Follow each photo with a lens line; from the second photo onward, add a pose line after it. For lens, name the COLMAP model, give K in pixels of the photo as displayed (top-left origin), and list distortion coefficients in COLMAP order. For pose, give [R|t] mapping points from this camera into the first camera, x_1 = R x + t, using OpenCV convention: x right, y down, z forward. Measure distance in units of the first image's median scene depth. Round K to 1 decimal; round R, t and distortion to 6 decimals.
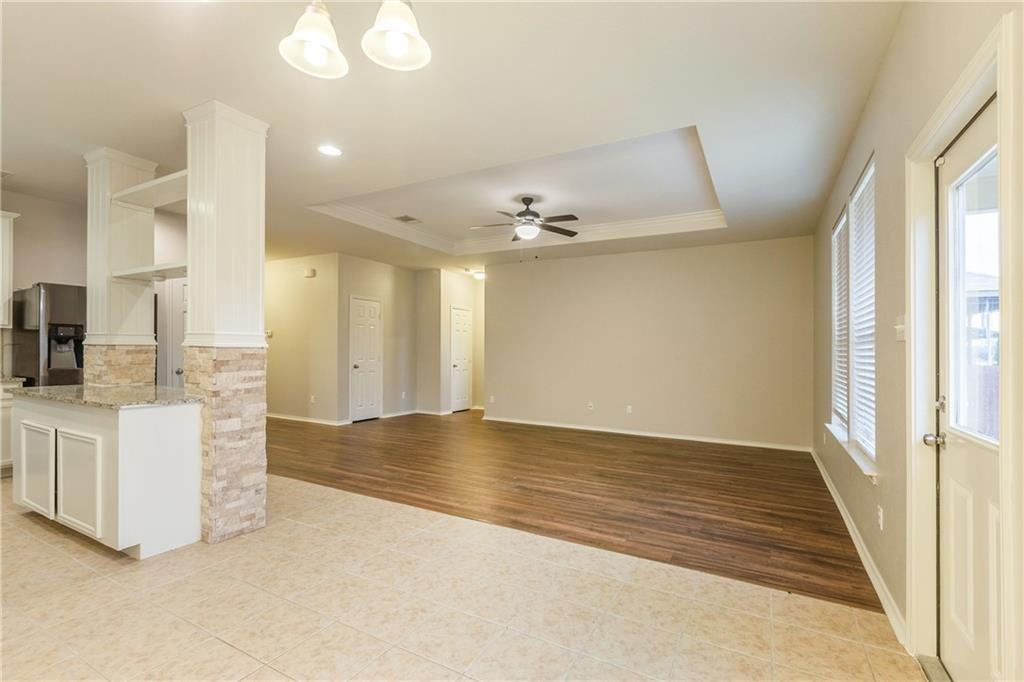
lens RADIAL K [[456.6, 0, 500.0], [0, 456.6, 355.2], [0, 0, 1]] dist [-0.000543, -0.000108]
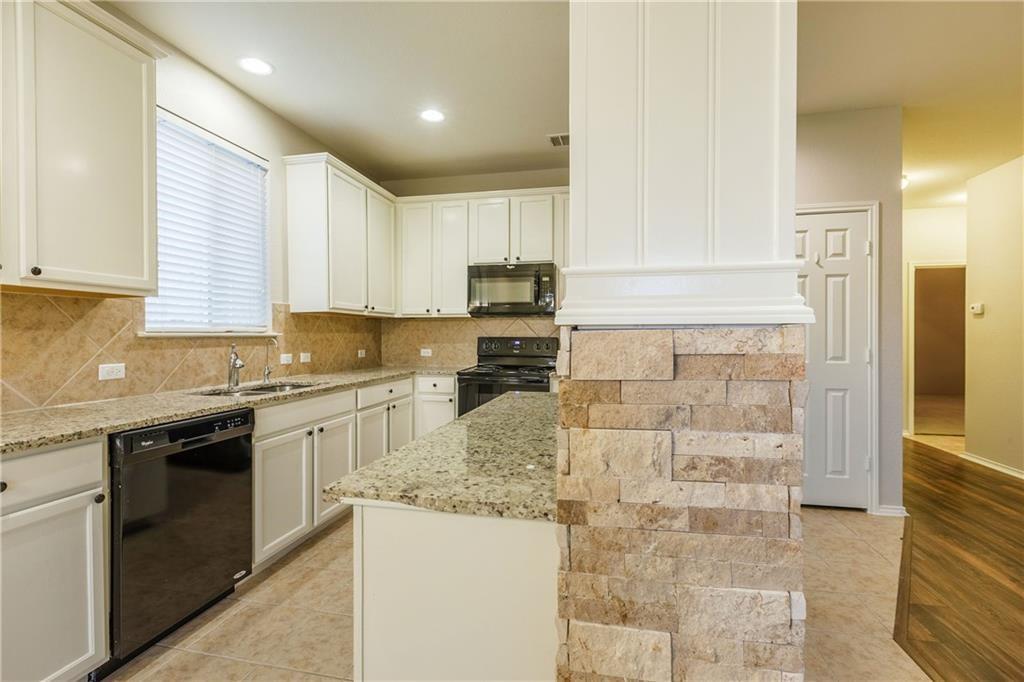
lens RADIAL K [[476.4, 0, 516.1], [0, 476.4, 340.6], [0, 0, 1]] dist [-0.001849, -0.000580]
pose [[0.301657, -0.002111, -0.953414, -0.280788], [-0.007819, 0.999958, -0.004688, -0.006032], [0.953385, 0.008868, 0.301628, 0.656873]]
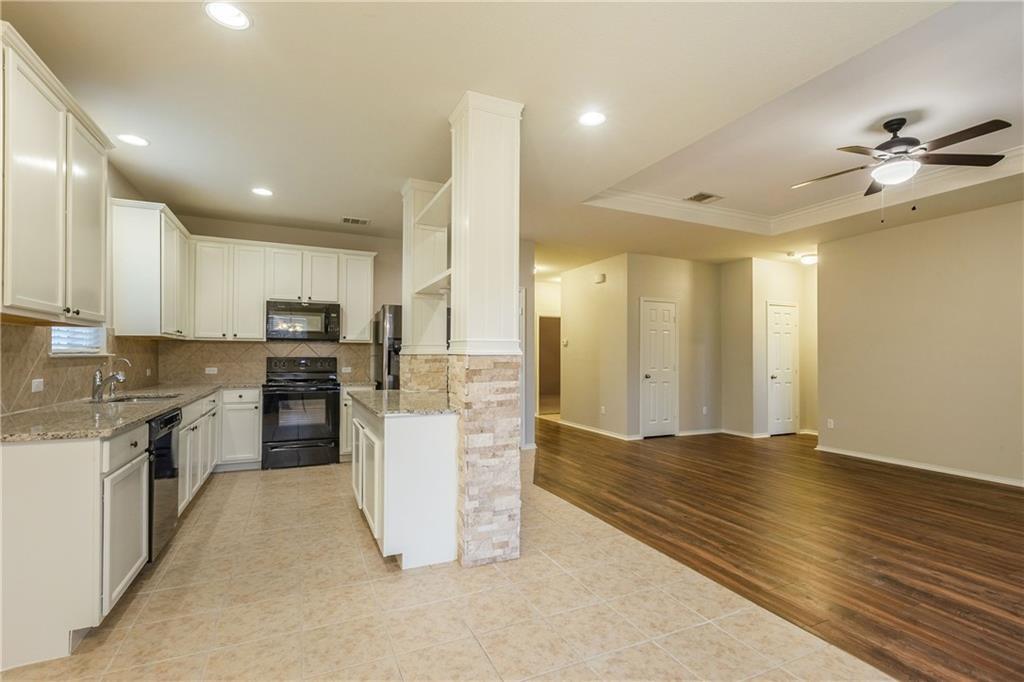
lens RADIAL K [[459.1, 0, 516.1], [0, 459.1, 357.6], [0, 0, 1]] dist [0.003625, 0.000011]
pose [[0.815352, -0.007146, -0.578922, -0.002249], [-0.000559, 0.999914, -0.013129, -0.000276], [0.578966, 0.011028, 0.815277, 0.217768]]
